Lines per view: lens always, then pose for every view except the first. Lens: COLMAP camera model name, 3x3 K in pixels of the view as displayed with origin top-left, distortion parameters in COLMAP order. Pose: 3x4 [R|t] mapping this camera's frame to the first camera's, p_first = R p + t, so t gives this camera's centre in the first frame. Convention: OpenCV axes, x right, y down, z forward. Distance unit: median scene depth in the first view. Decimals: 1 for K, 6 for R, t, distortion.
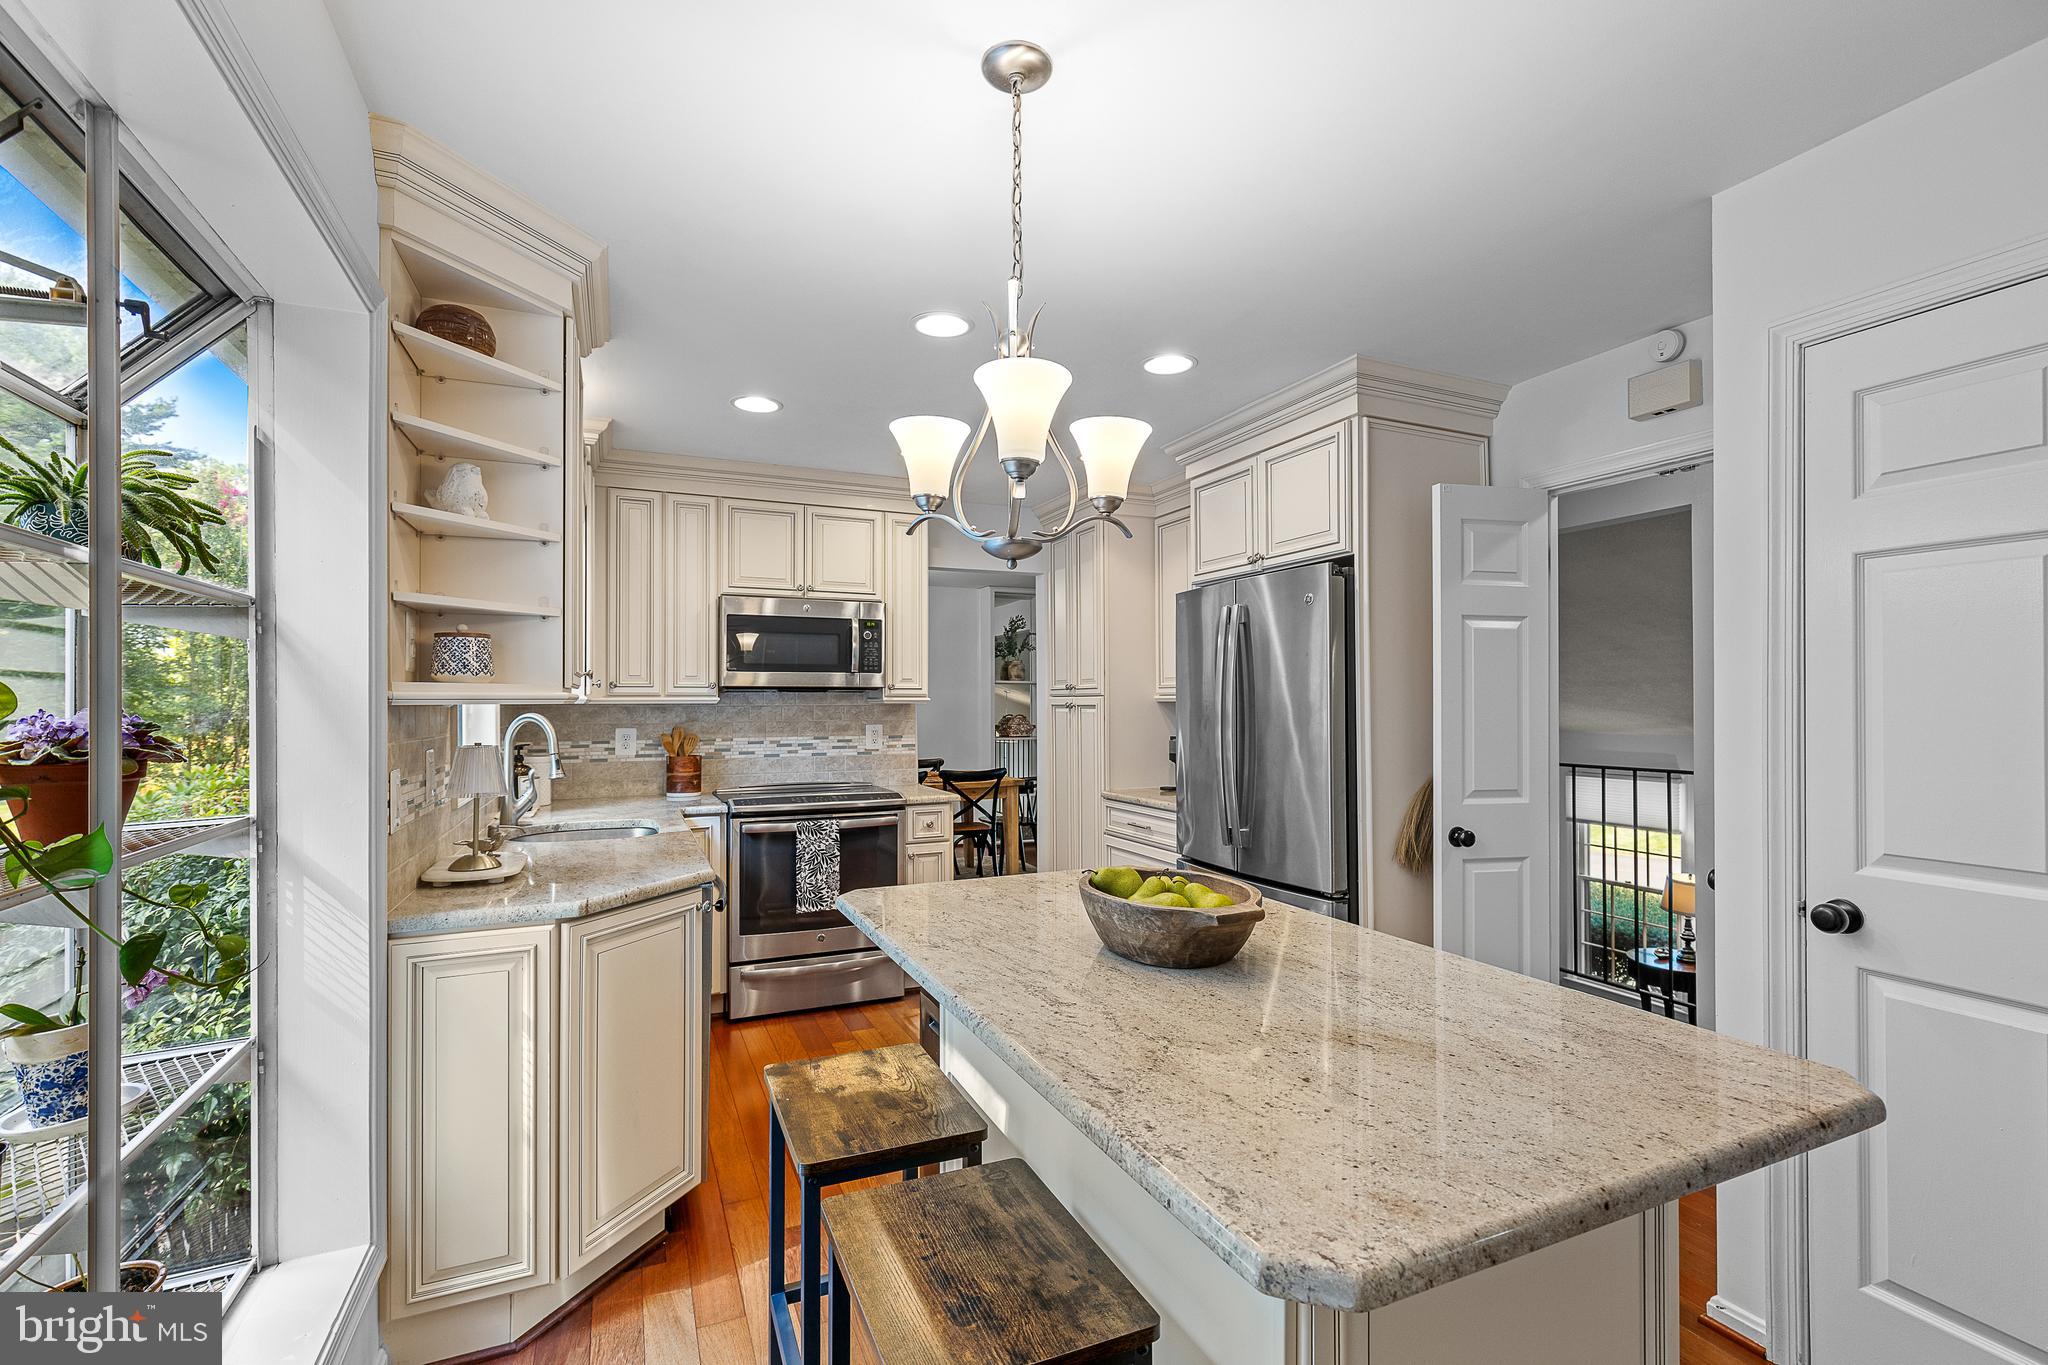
lens RADIAL K [[916.9, 0, 1024.5], [0, 916.9, 694.6], [0, 0, 1]] dist [0.011300, -0.005893]
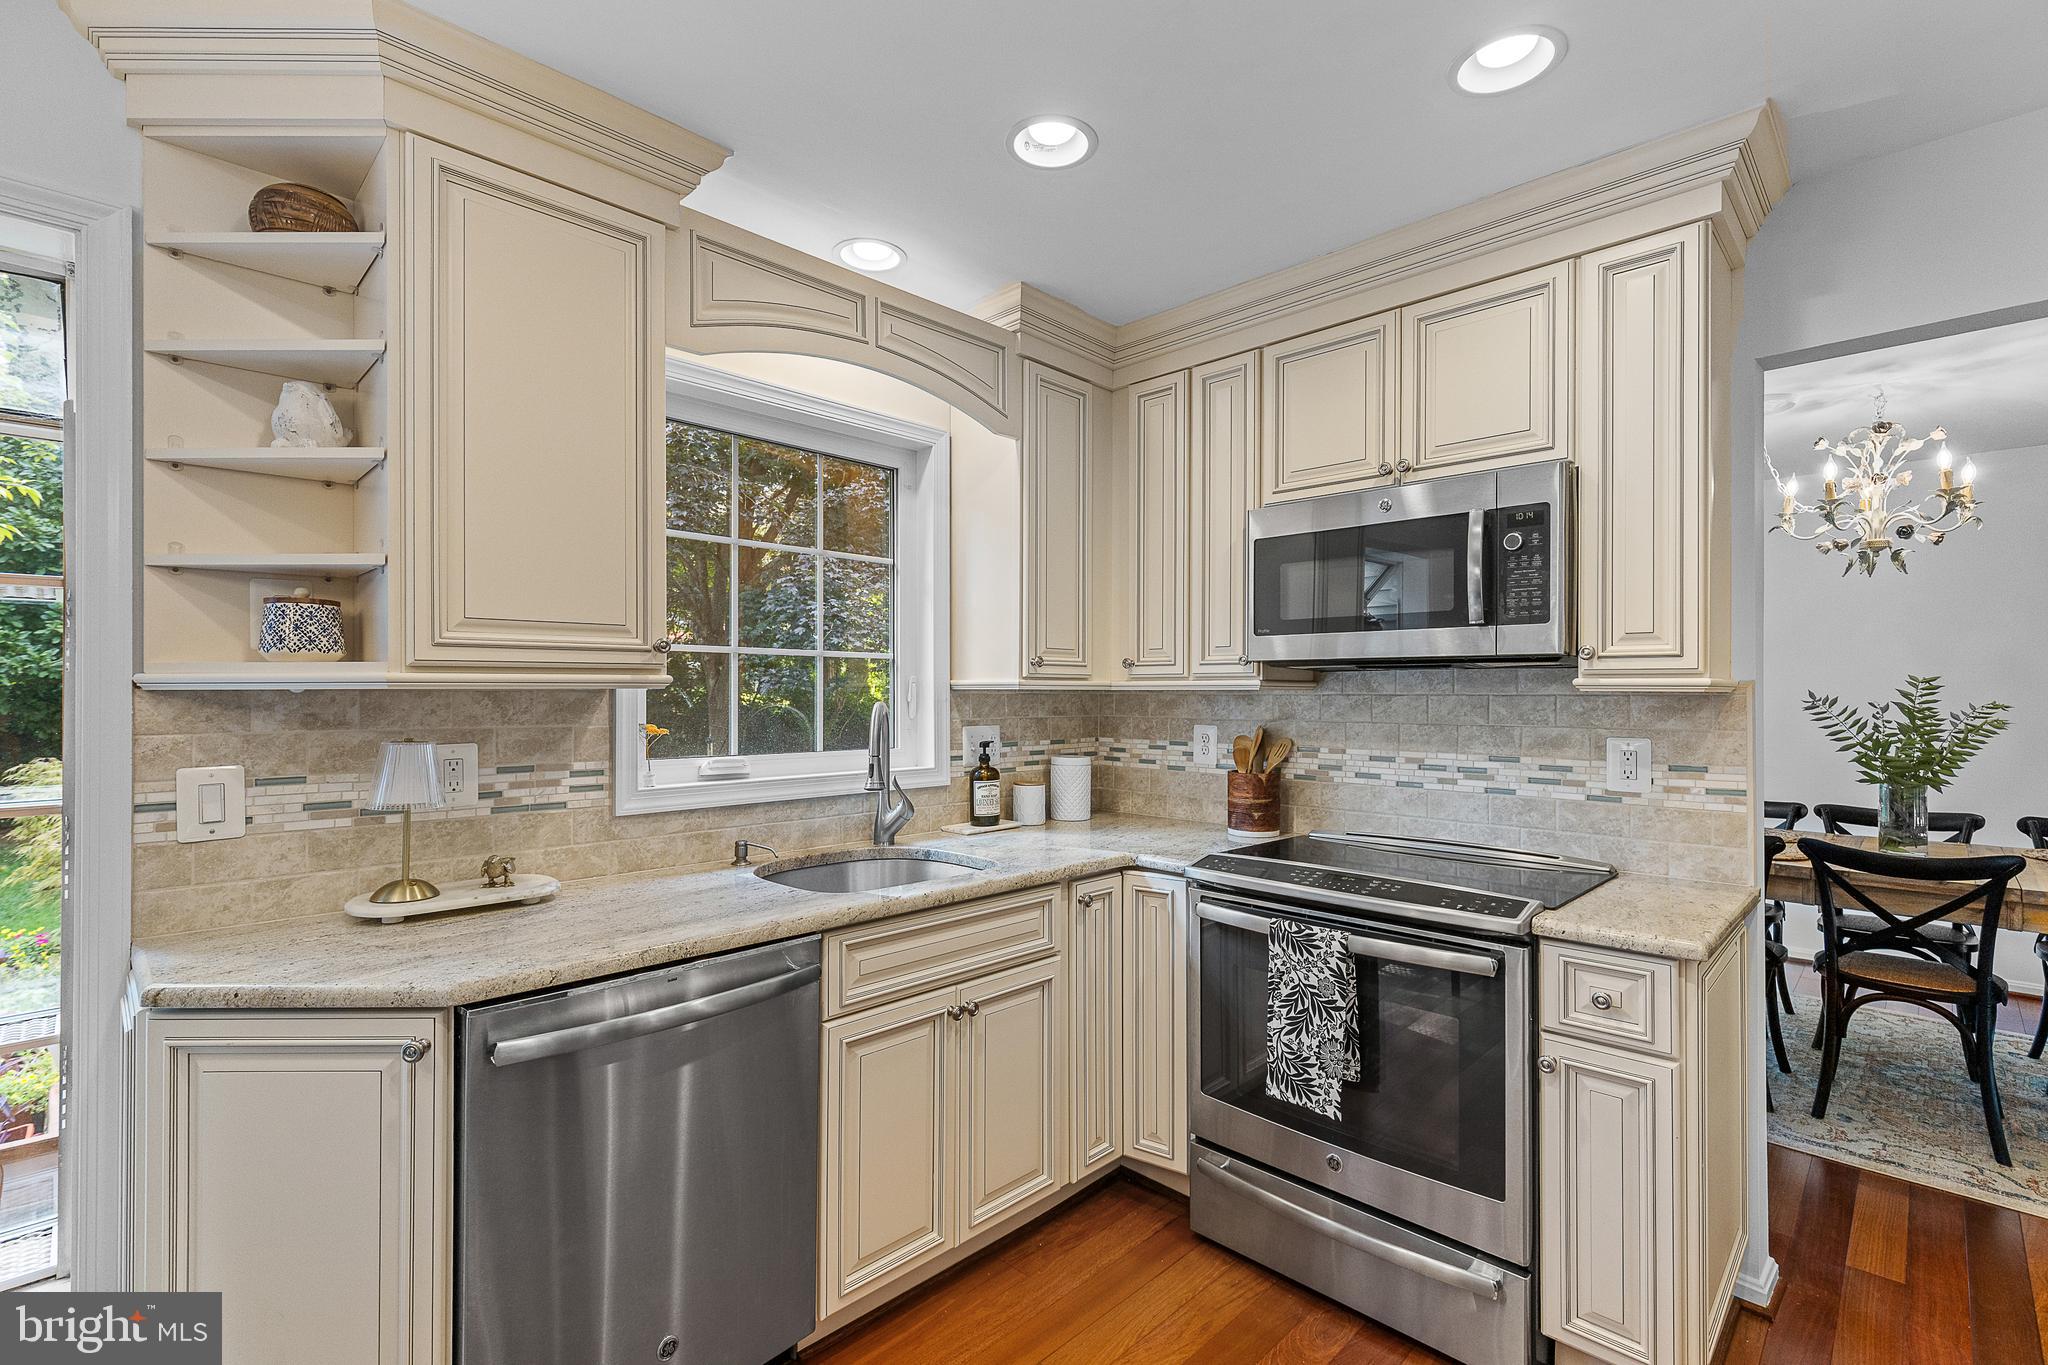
lens RADIAL K [[925.8, 0, 1024.1], [0, 925.8, 686.7], [0, 0, 1]] dist [0.003347, 0.000255]
pose [[0.366448, -0.000026, -0.930439, 0.185957], [0.005556, 0.999982, 0.002161, 0.005494], [0.930422, -0.005961, 0.366441, 0.666839]]
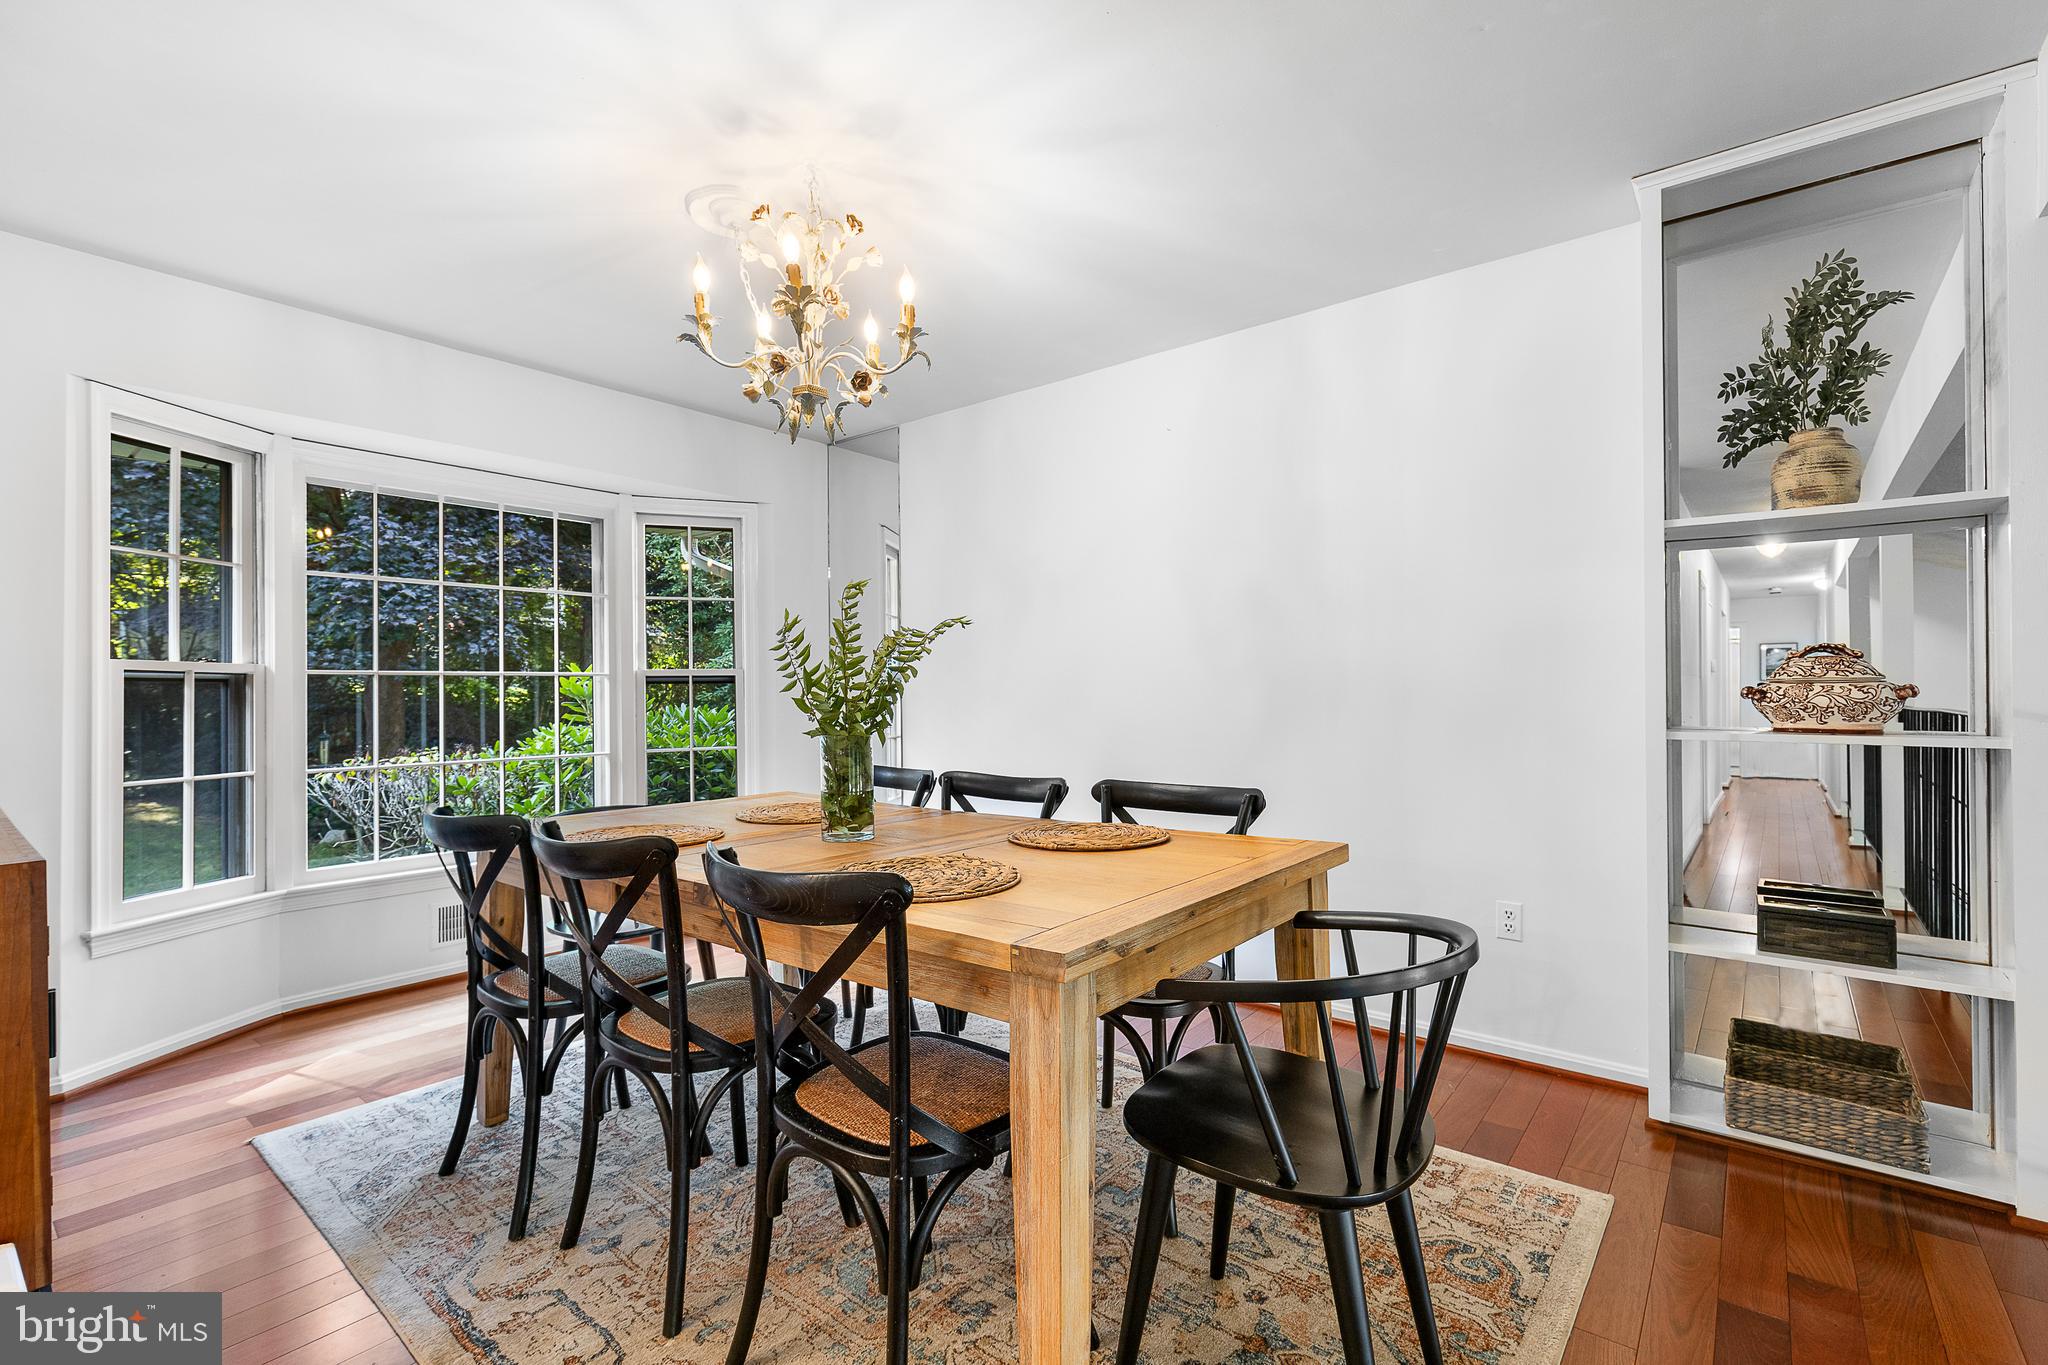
lens RADIAL K [[916.9, 0, 1024.5], [0, 916.9, 694.6], [0, 0, 1]] dist [0.011300, -0.005893]
pose [[0.453679, -0.000801, -0.891165, 0.268501], [0.008480, 0.999958, 0.003418, 0.070812], [0.891125, -0.009108, 0.453666, 1.521681]]
